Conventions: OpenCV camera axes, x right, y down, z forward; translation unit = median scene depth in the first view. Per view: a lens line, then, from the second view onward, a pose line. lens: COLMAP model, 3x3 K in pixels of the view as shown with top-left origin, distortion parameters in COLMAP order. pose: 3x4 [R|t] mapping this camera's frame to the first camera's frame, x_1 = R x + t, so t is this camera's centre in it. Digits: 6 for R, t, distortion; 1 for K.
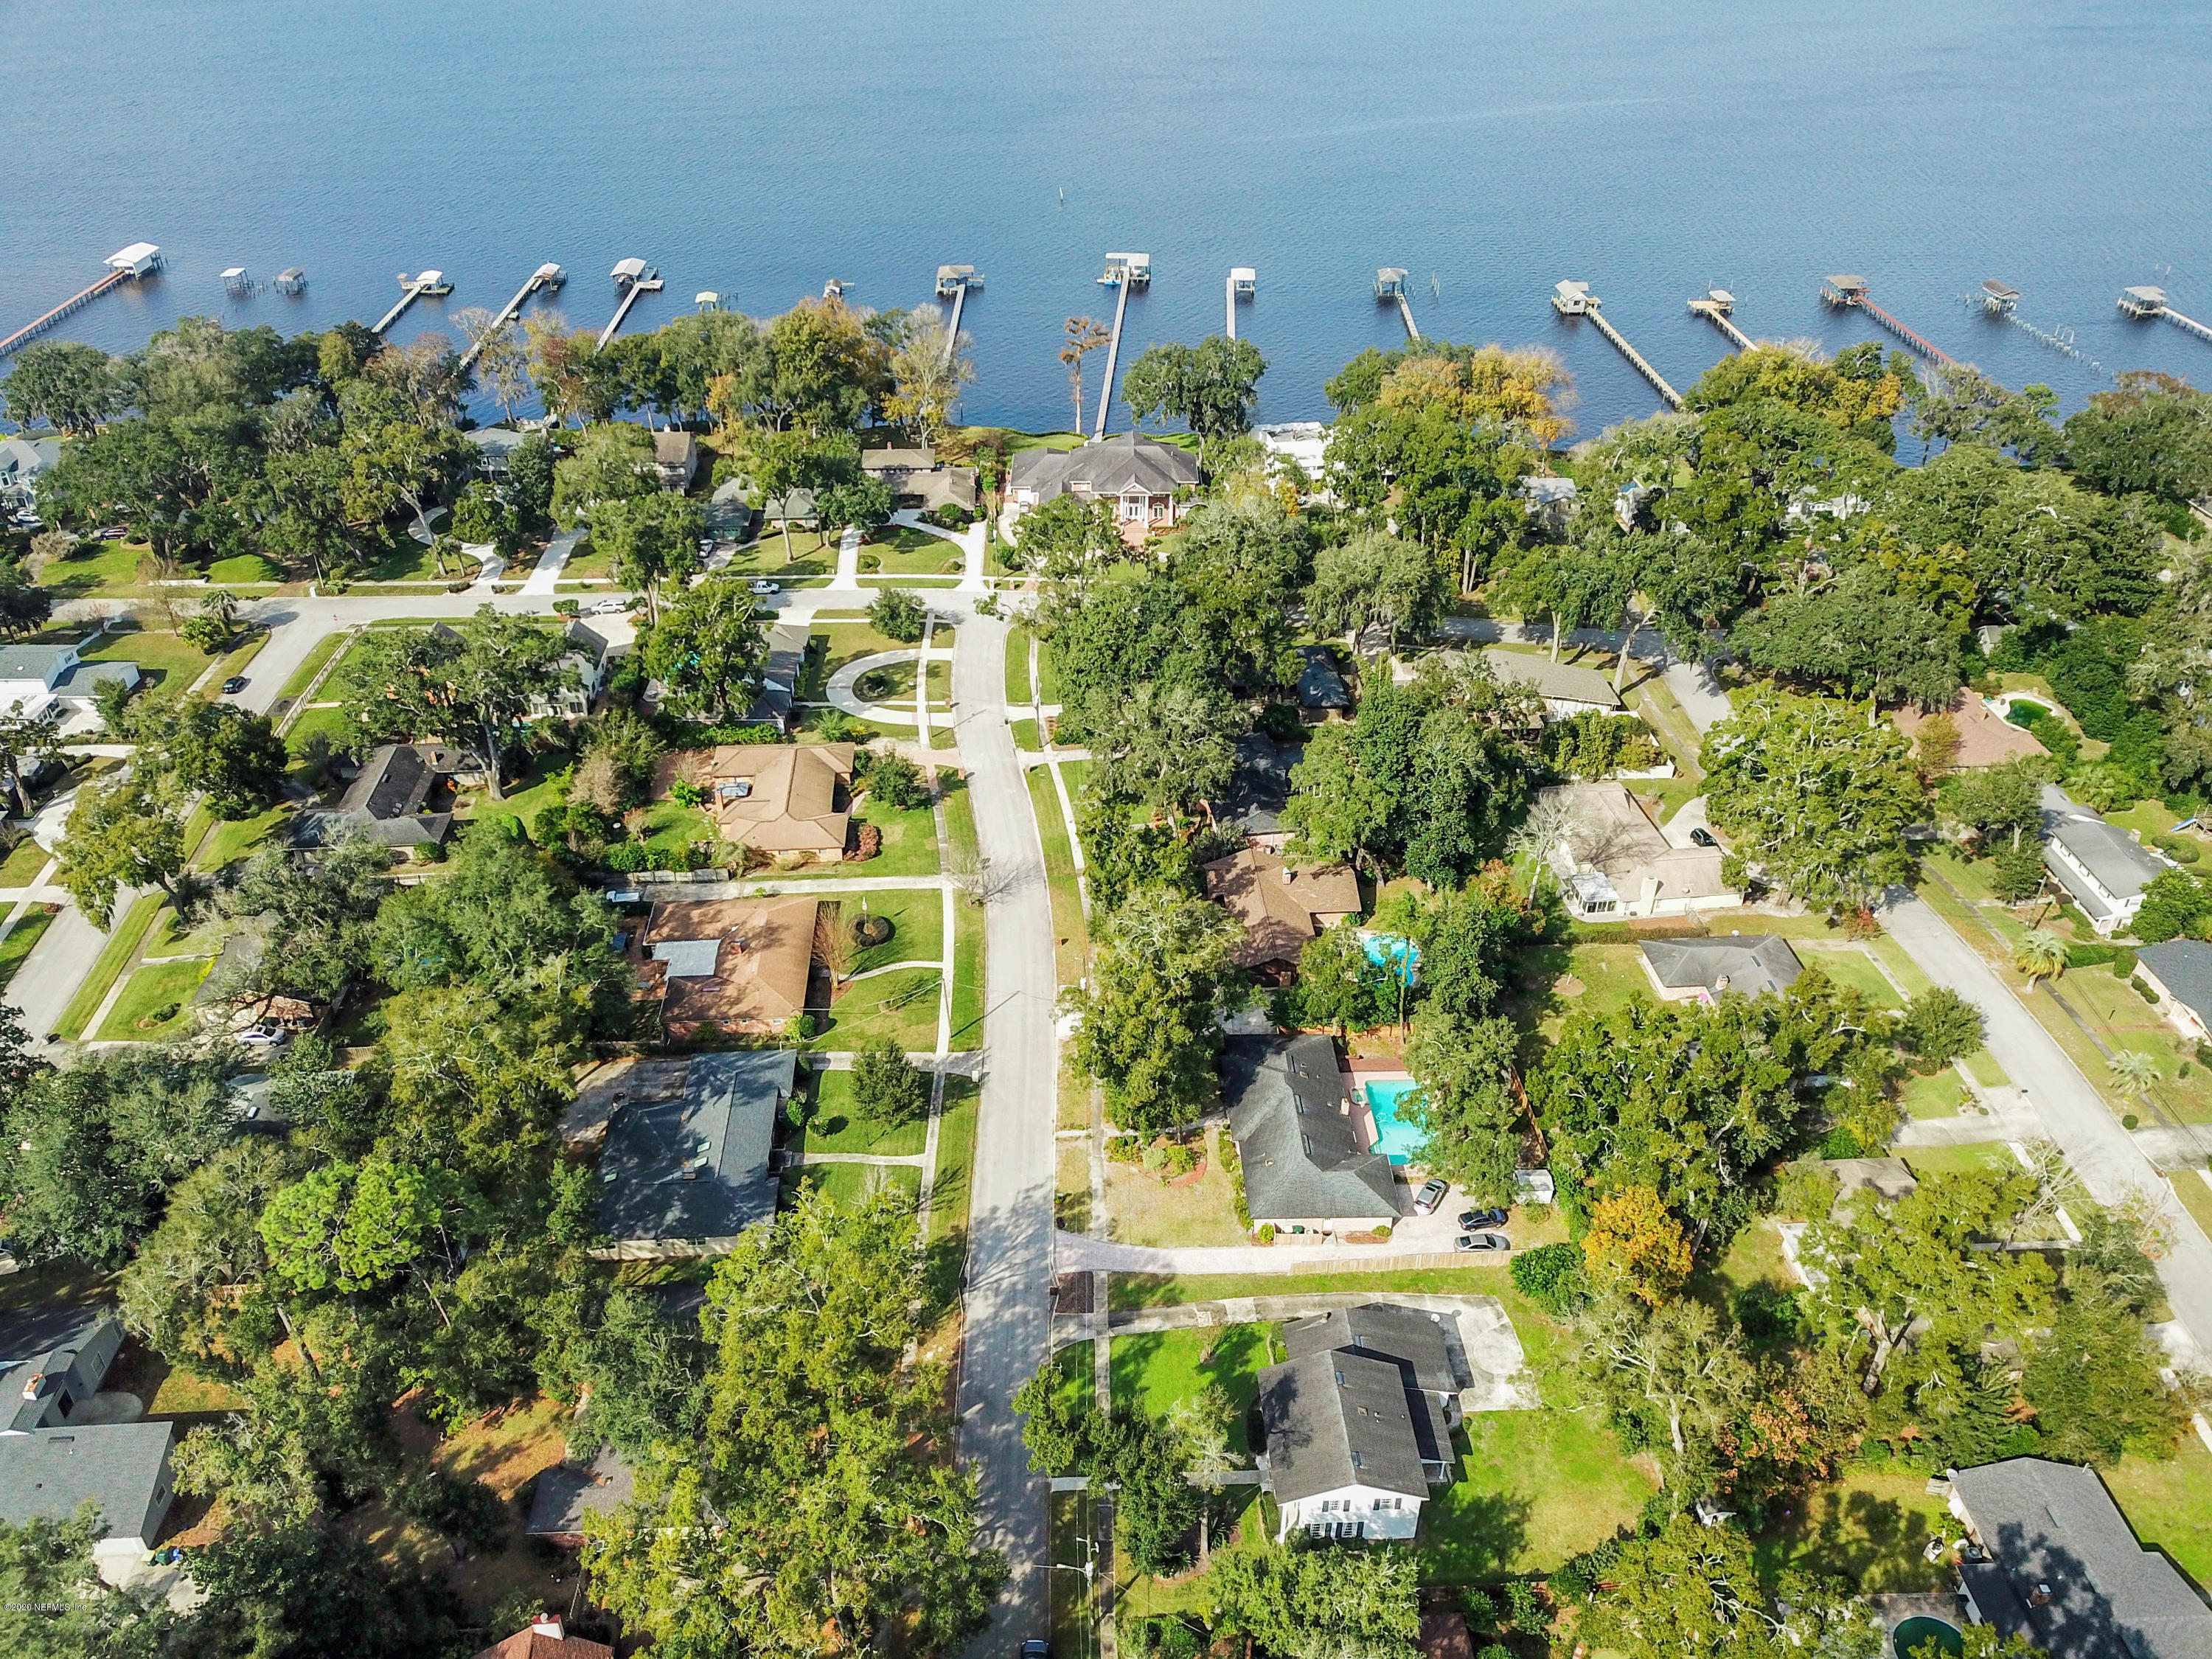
lens RADIAL K [[1688.9, 0, 1109.1], [0, 1688.9, 833.7], [0, 0, 1]] dist [0.010663, -0.009163]
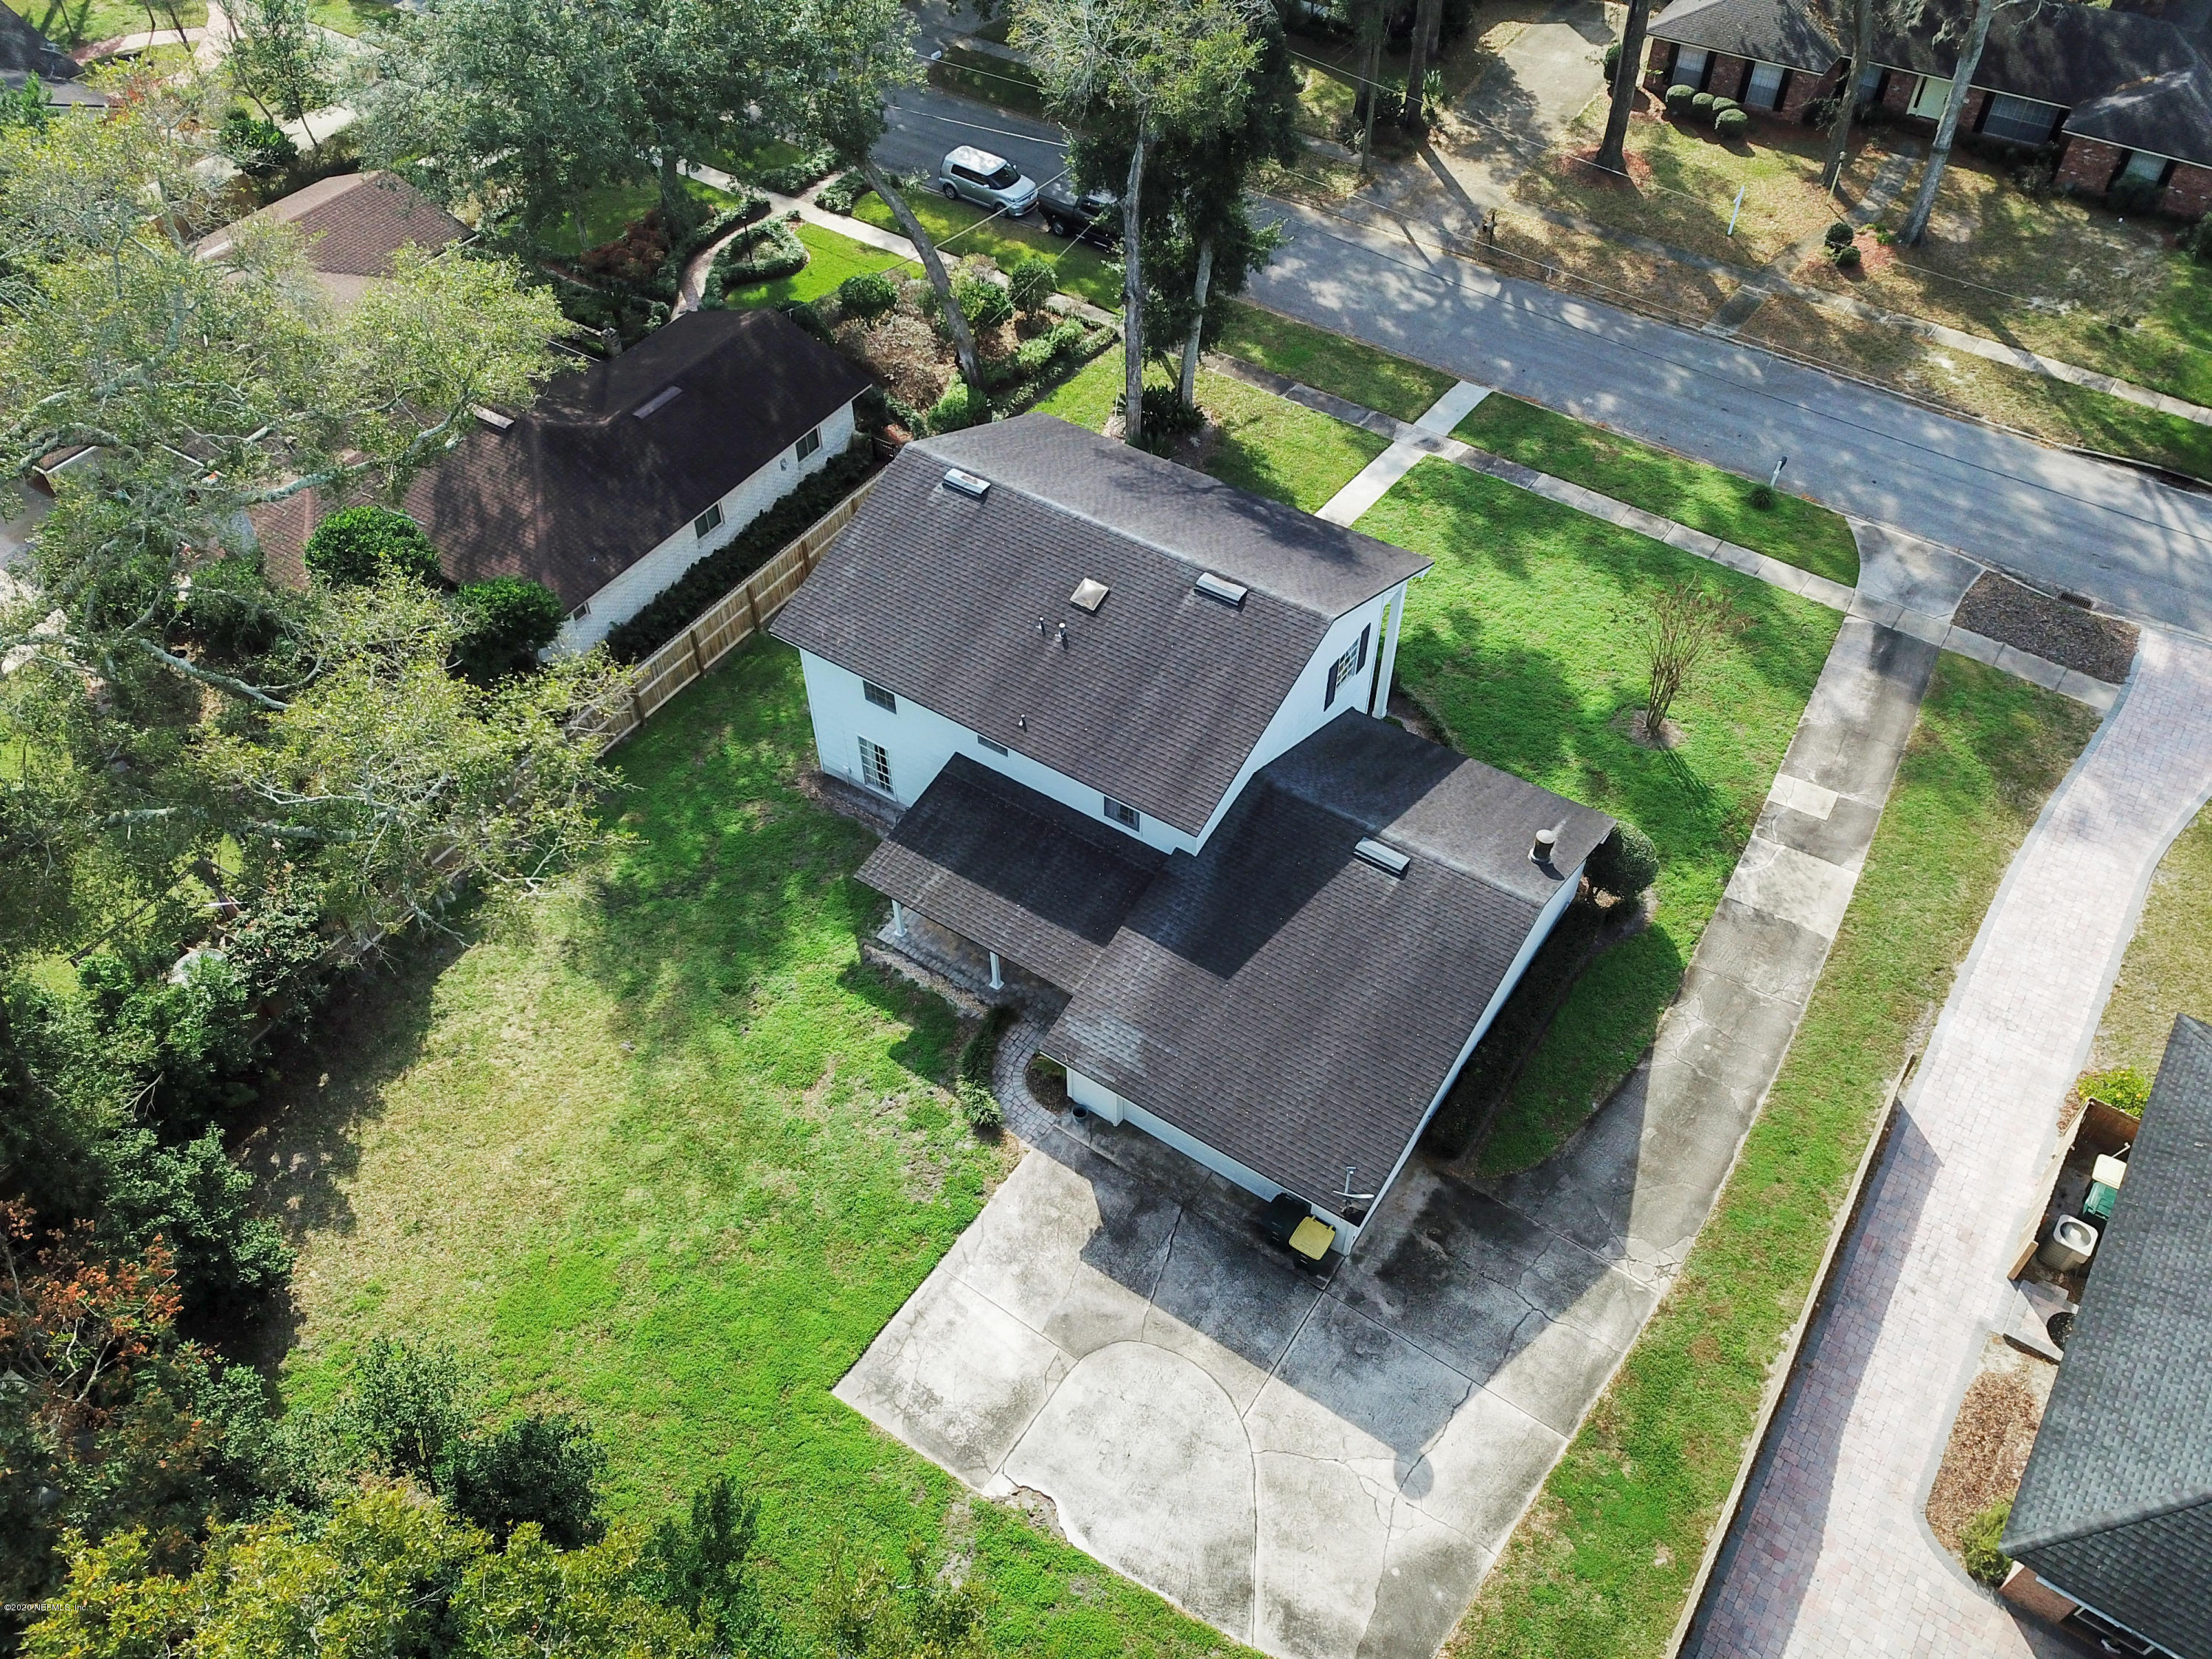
lens RADIAL K [[1688.9, 0, 1102.9], [0, 1688.9, 830.2], [0, 0, 1]] dist [0.010663, -0.009163]
pose [[-0.596415, 0.589075, -0.545234, 0.211995], [-0.437257, 0.331198, 0.836130, 0.063183], [0.673124, 0.737088, 0.060046, 0.634087]]
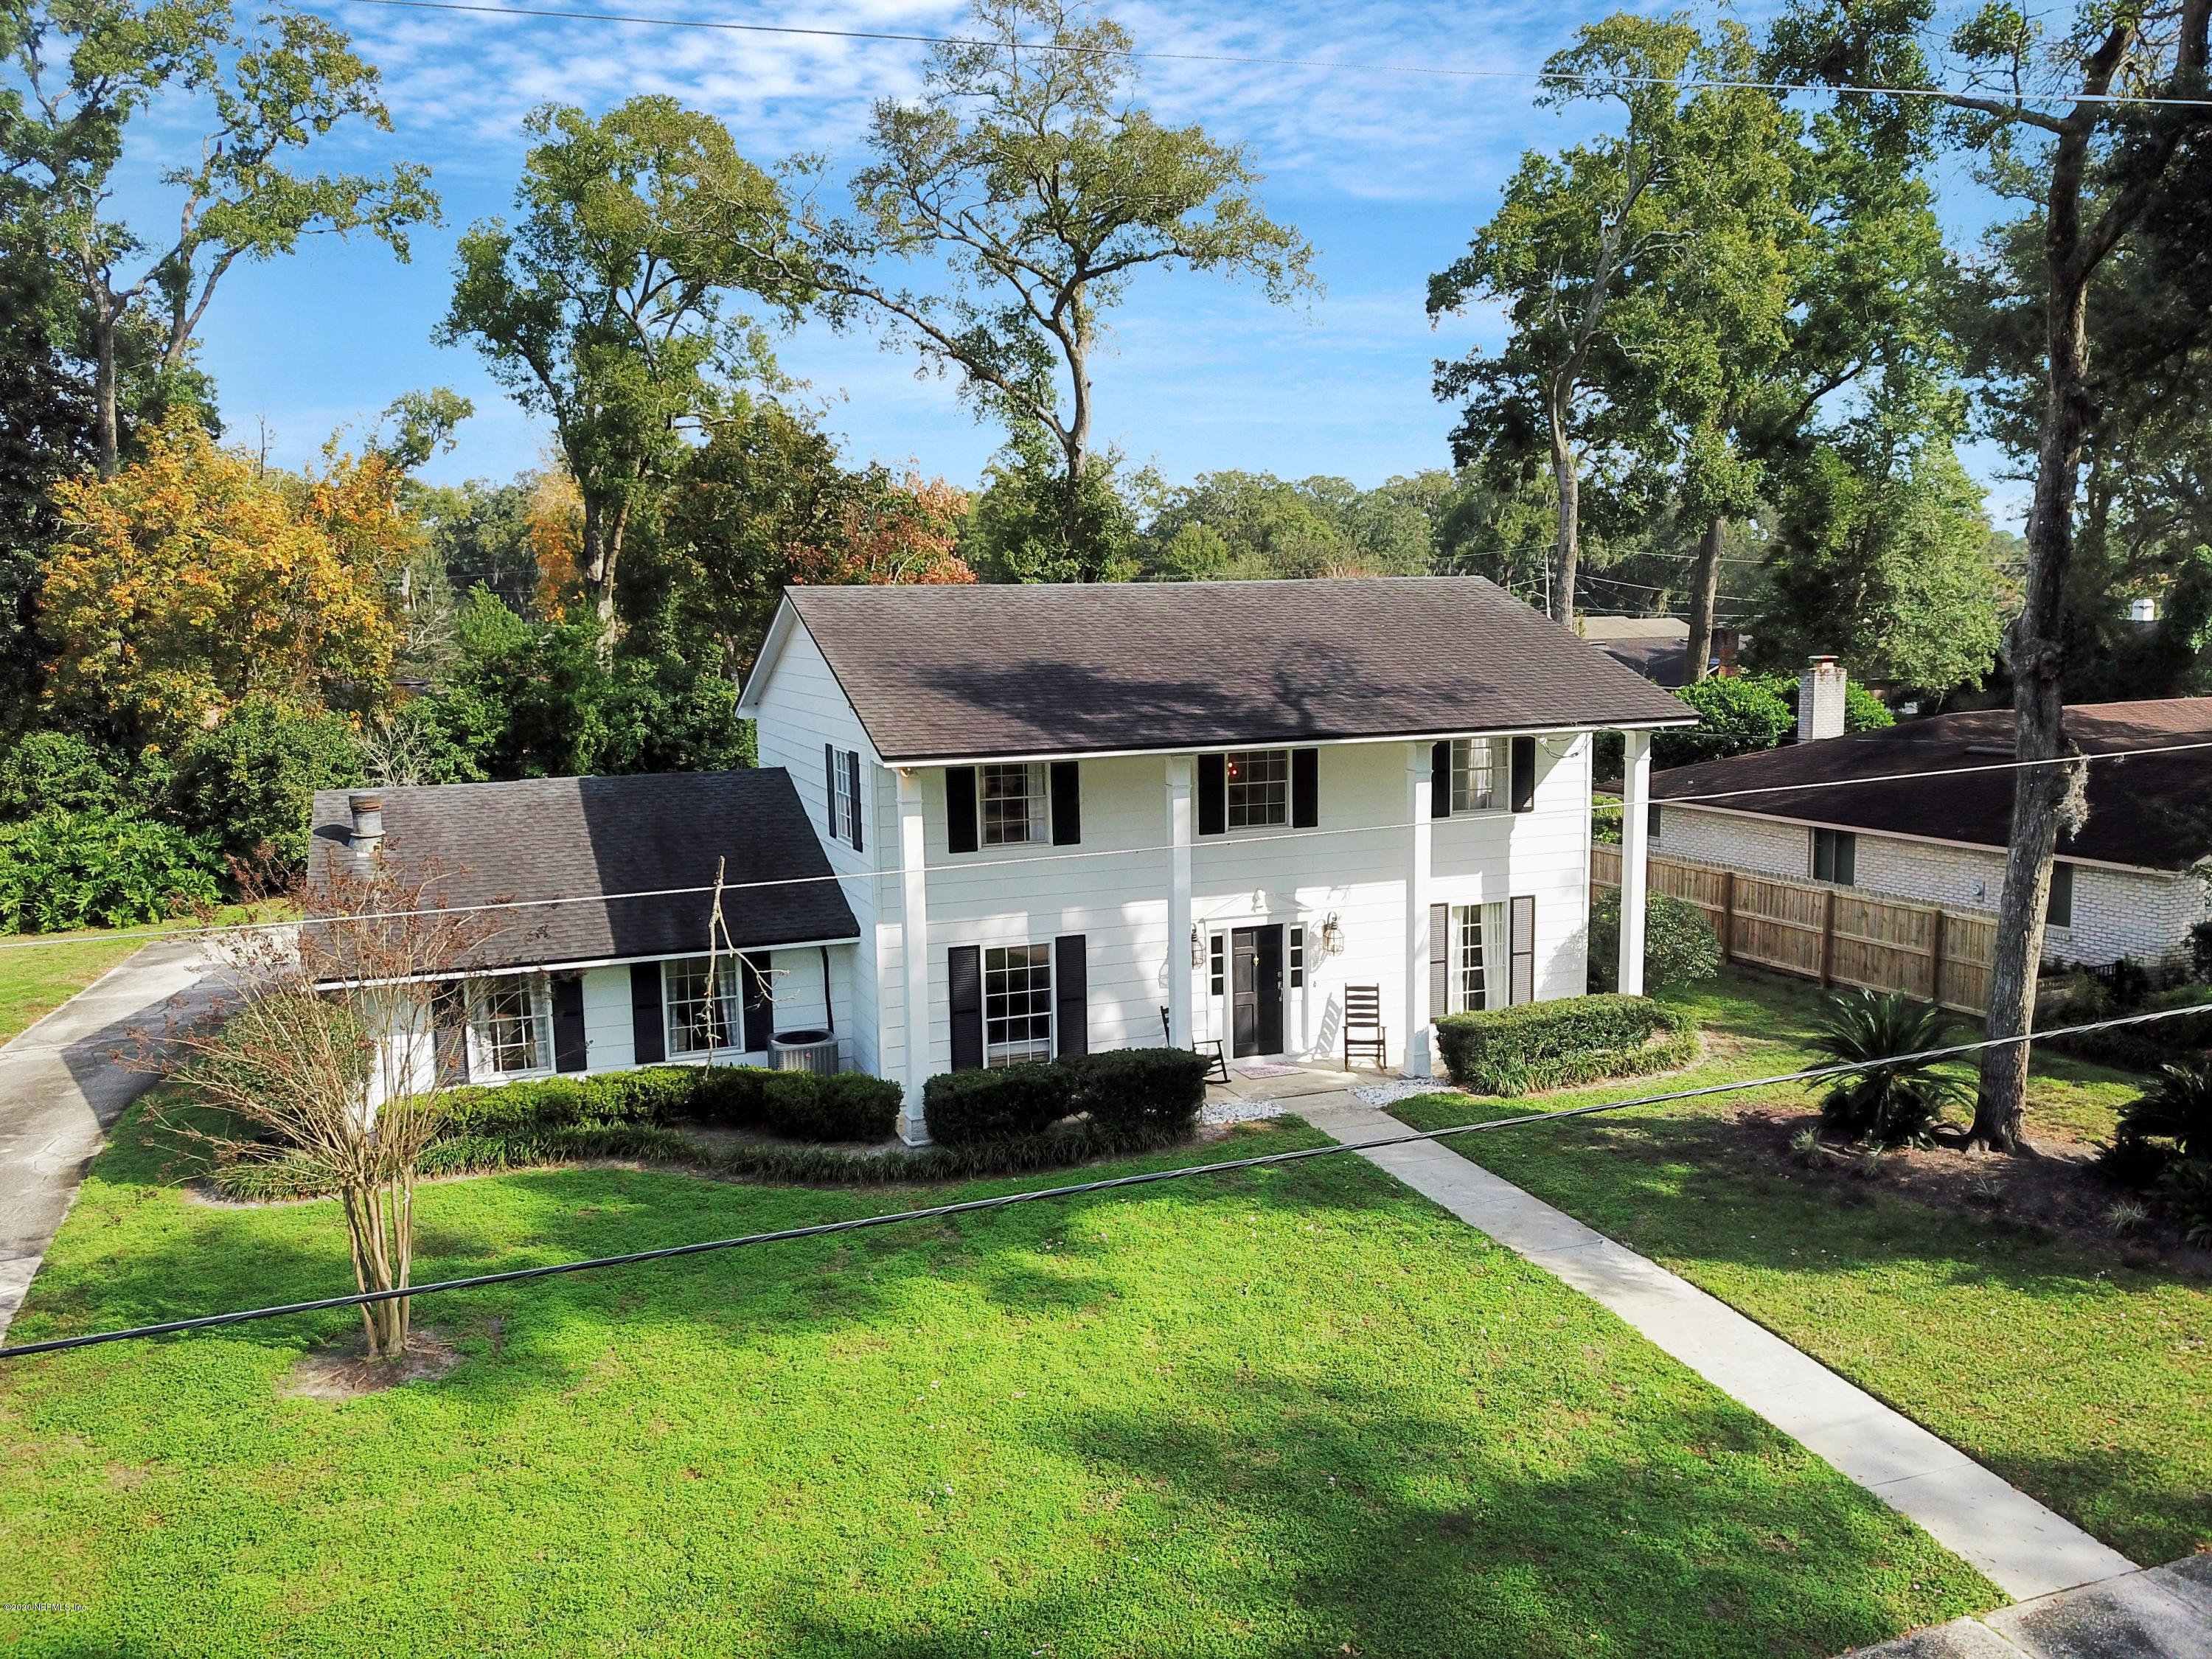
lens RADIAL K [[1688.9, 0, 1104.6], [0, 1688.9, 828.8], [0, 0, 1]] dist [0.010663, -0.009163]
pose [[-0.318526, -0.114012, 0.941033, -0.040186], [0.532447, 0.799813, 0.277128, 0.189406], [-0.784246, 0.589322, -0.194056, 0.661157]]
